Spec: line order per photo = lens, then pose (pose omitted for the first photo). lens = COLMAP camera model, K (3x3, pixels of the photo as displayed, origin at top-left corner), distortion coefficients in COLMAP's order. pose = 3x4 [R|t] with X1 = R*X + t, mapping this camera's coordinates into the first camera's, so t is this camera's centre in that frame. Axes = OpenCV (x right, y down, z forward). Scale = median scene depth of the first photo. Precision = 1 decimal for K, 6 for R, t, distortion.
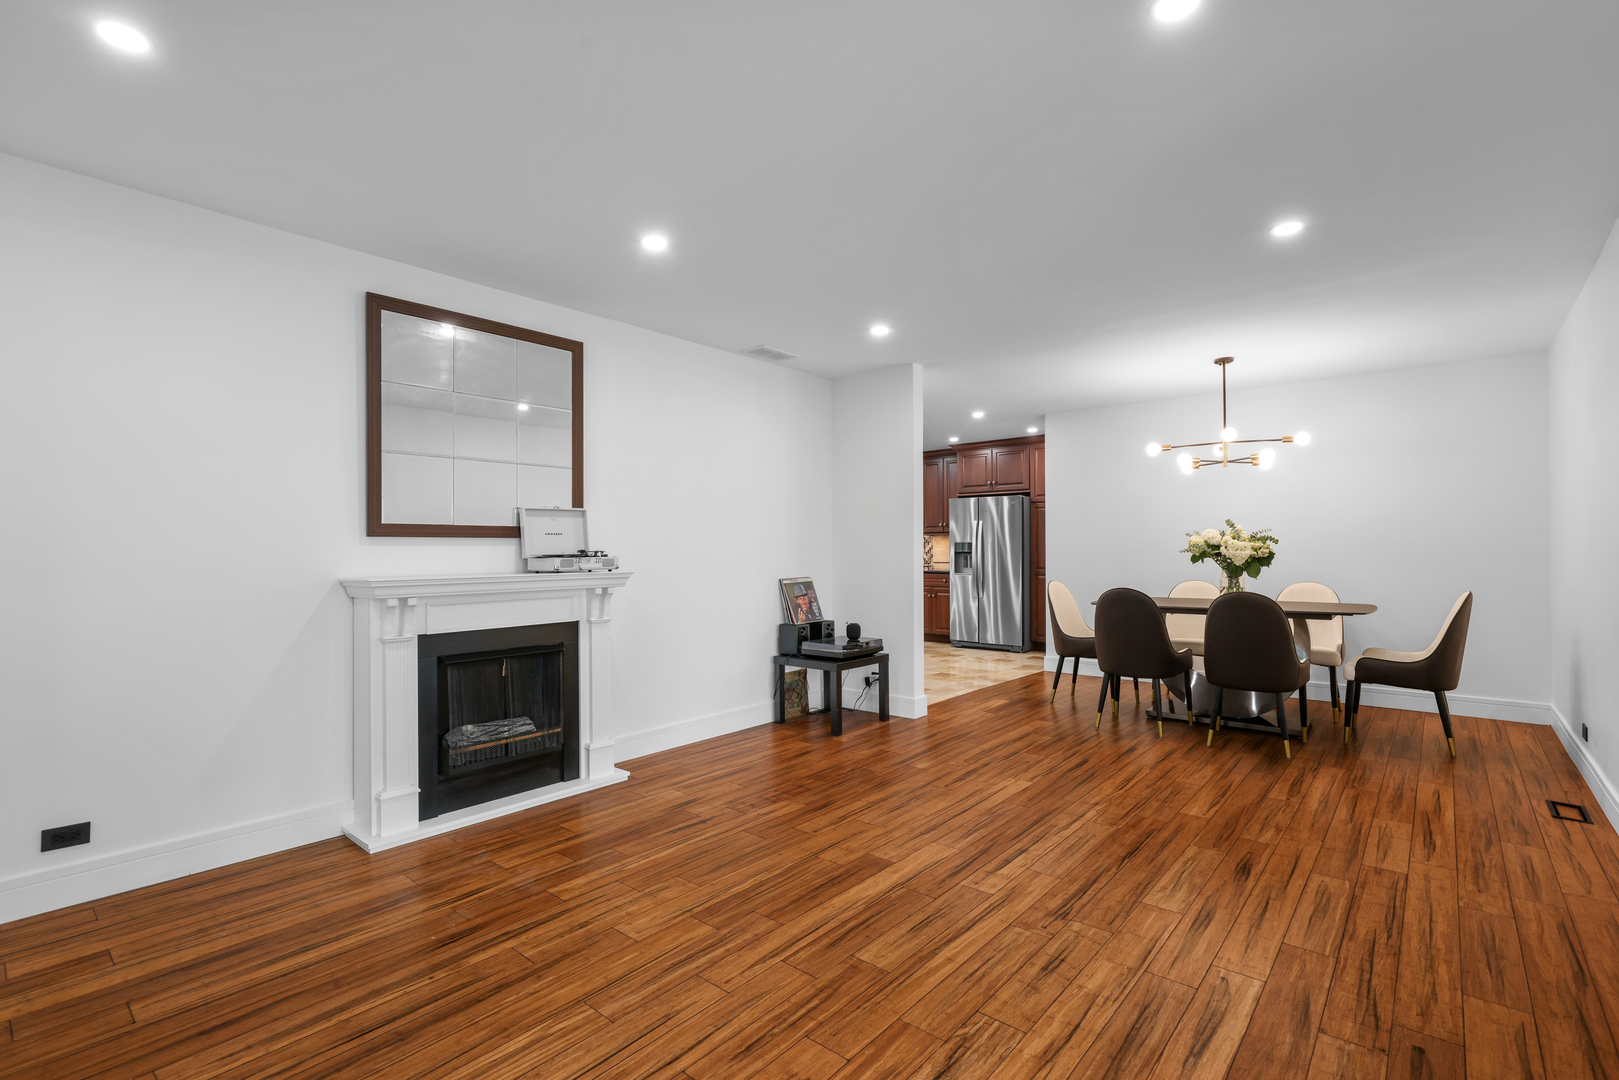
lens RADIAL K [[727.0, 0, 805.3], [0, 727.0, 547.4], [0, 0, 1]] dist [-0.002076, 0.000598]
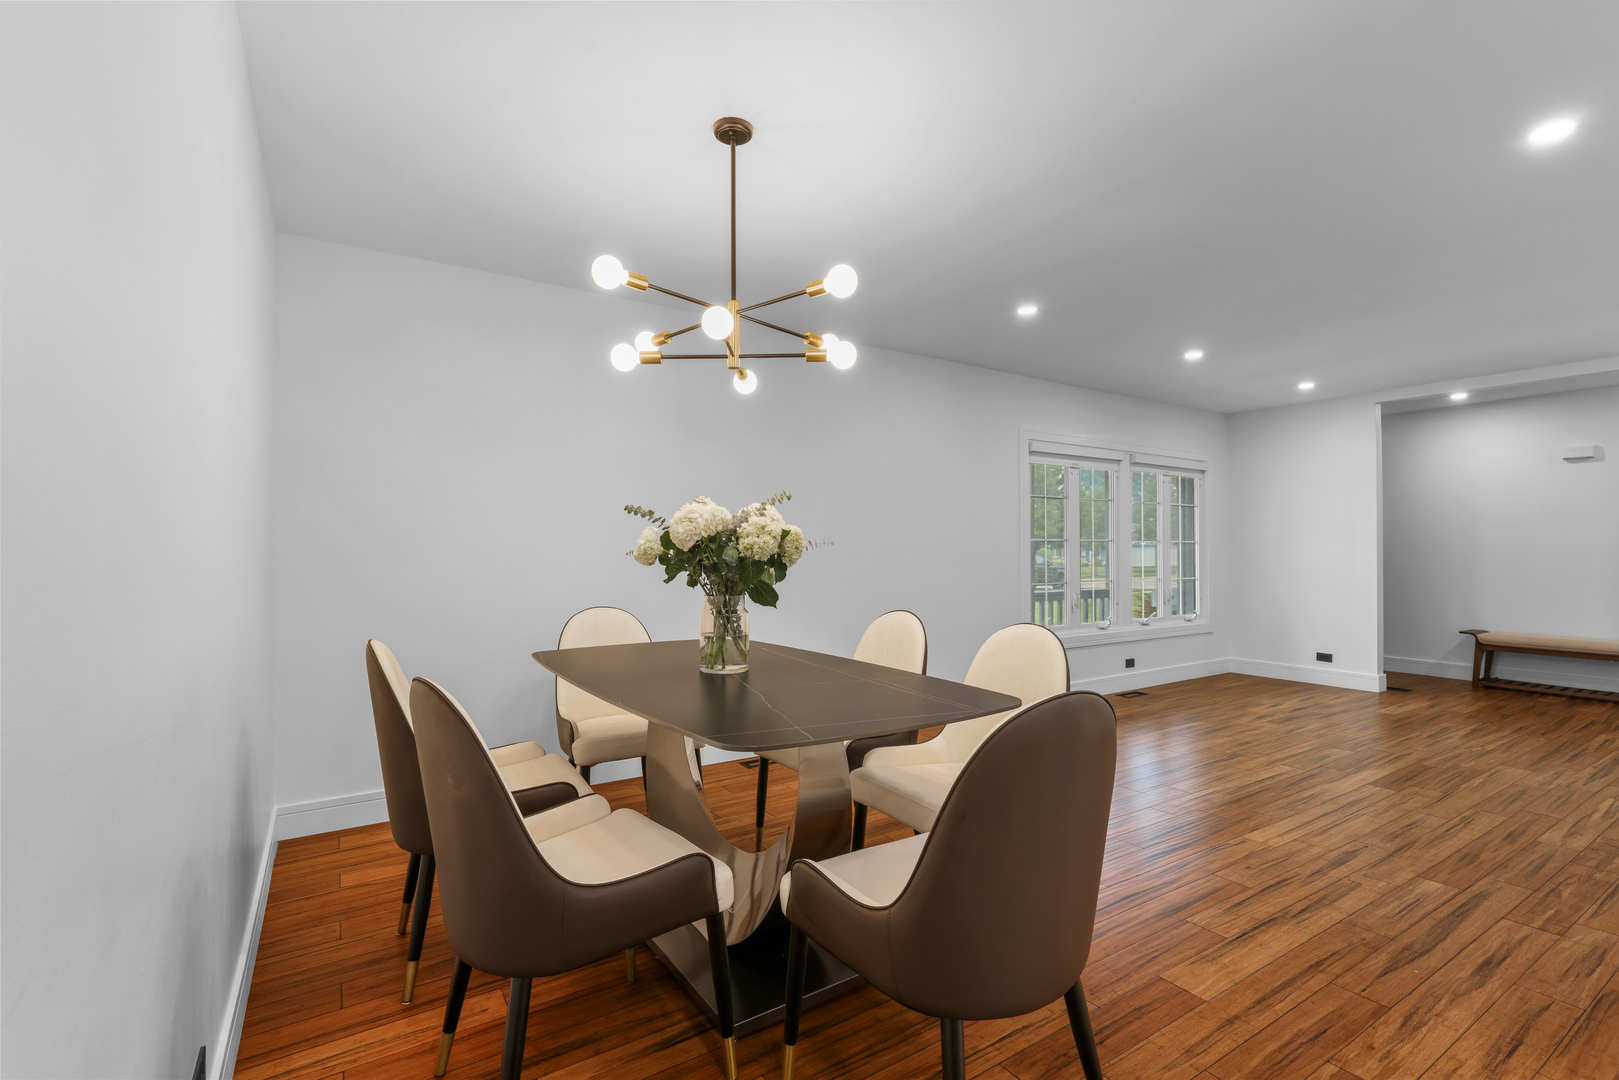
lens RADIAL K [[727.0, 0, 805.3], [0, 727.0, 547.4], [0, 0, 1]] dist [-0.002076, 0.000598]
pose [[-0.961510, 0.006845, 0.274685, 0.775839], [0.003593, 0.999917, -0.012341, 0.010695], [-0.274747, -0.010879, -0.961455, 2.667032]]
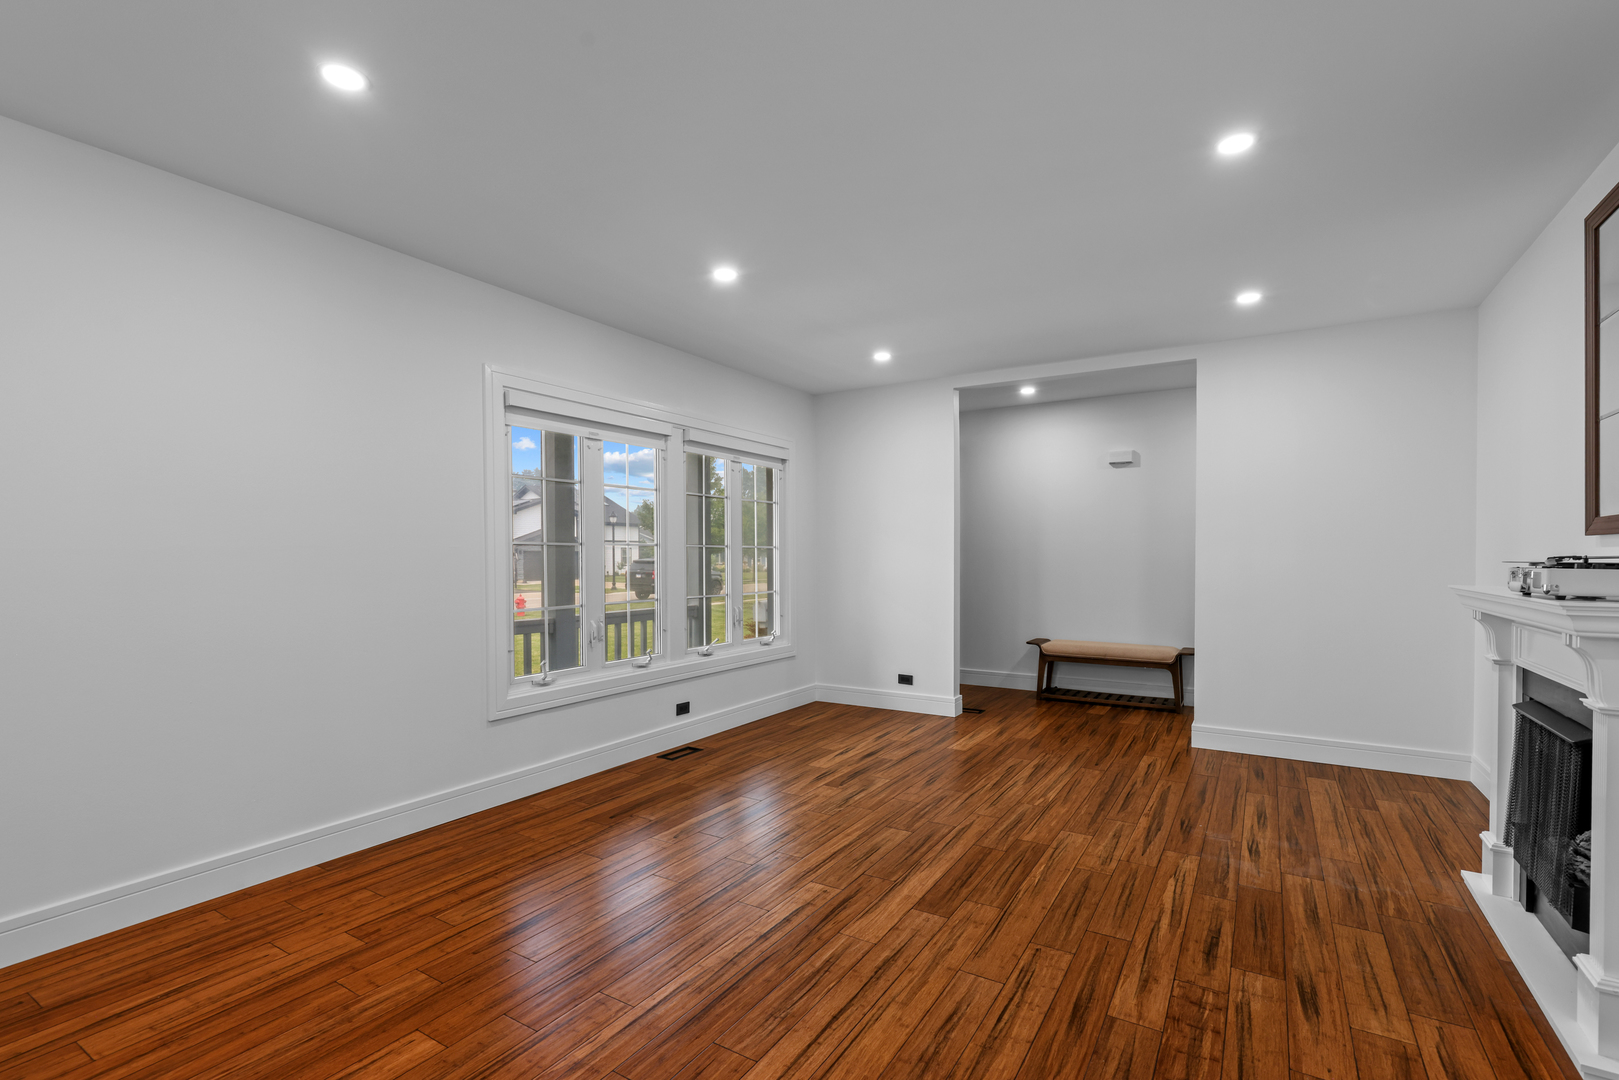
lens RADIAL K [[736.9, 0, 809.9], [0, 736.9, 573.0], [0, 0, 1]] dist [-0.000780, -0.000176]
pose [[-0.986732, 0.013031, -0.161834, 0.402924], [0.010334, 0.999794, 0.017497, 0.003393], [0.162029, 0.015592, -0.986663, 1.935308]]
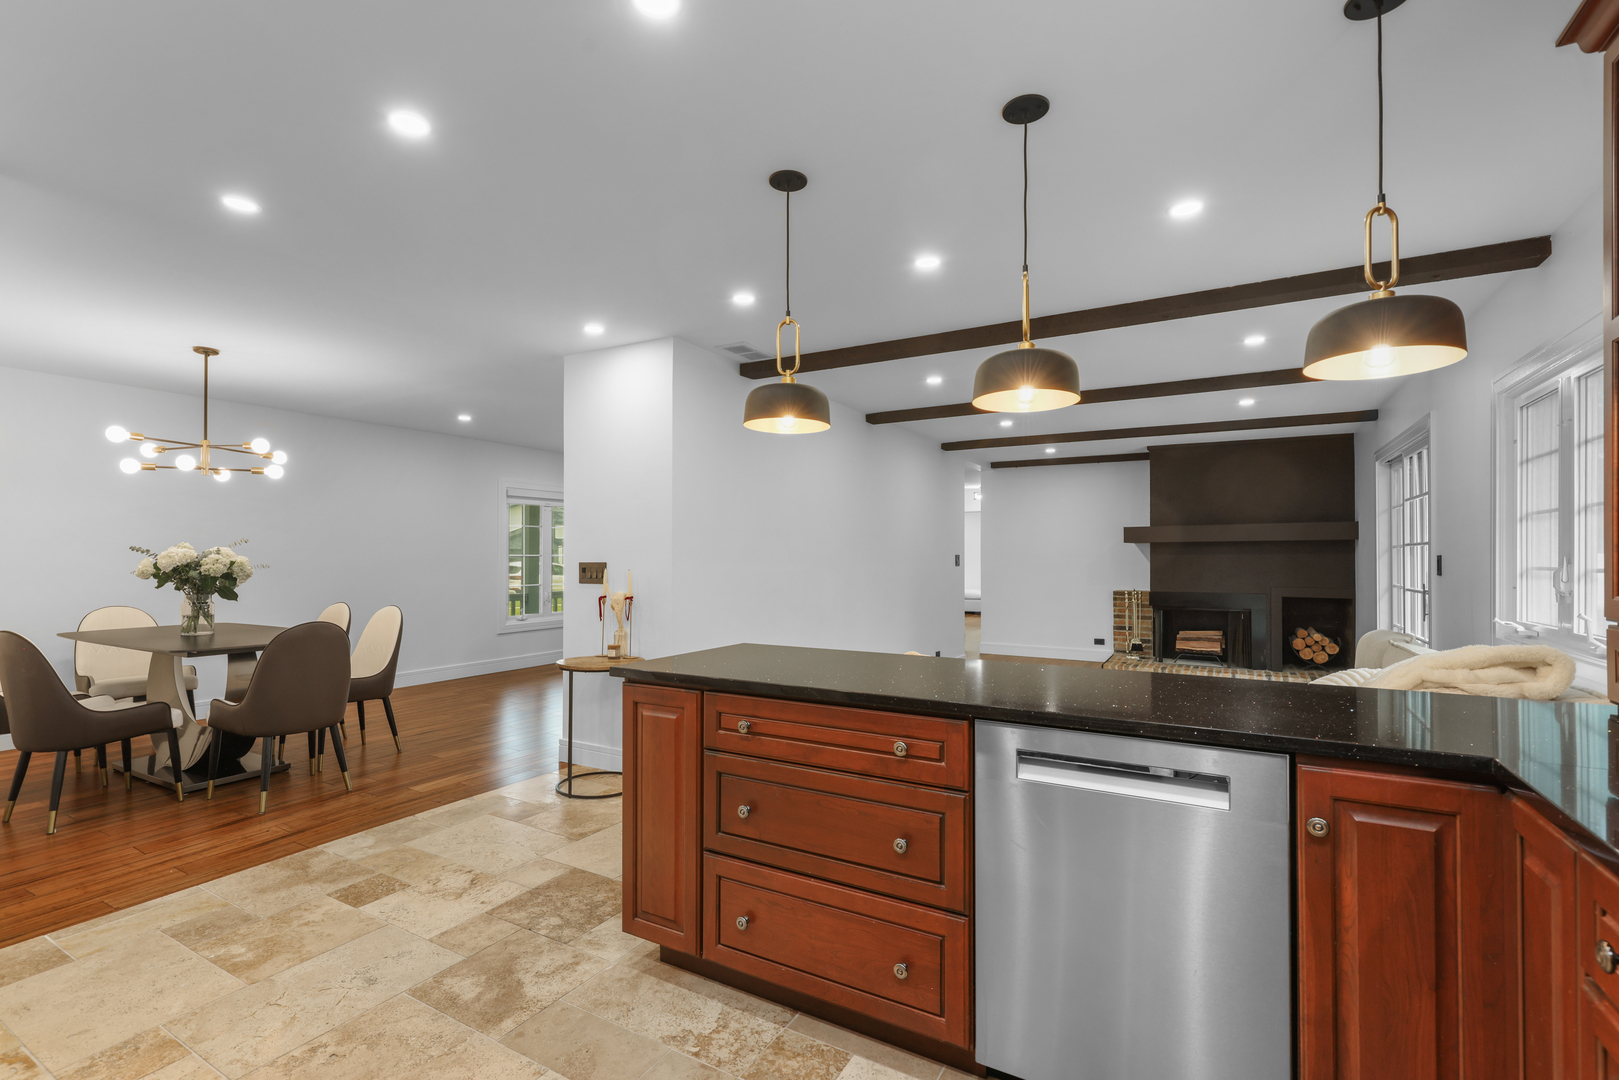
lens RADIAL K [[727.0, 0, 805.3], [0, 727.0, 547.4], [0, 0, 1]] dist [-0.002076, 0.000598]
pose [[-0.981425, -0.000625, -0.191846, 0.095751], [0.002519, 0.999867, -0.016142, -0.018993], [0.191830, -0.016325, -0.981292, 3.702299]]
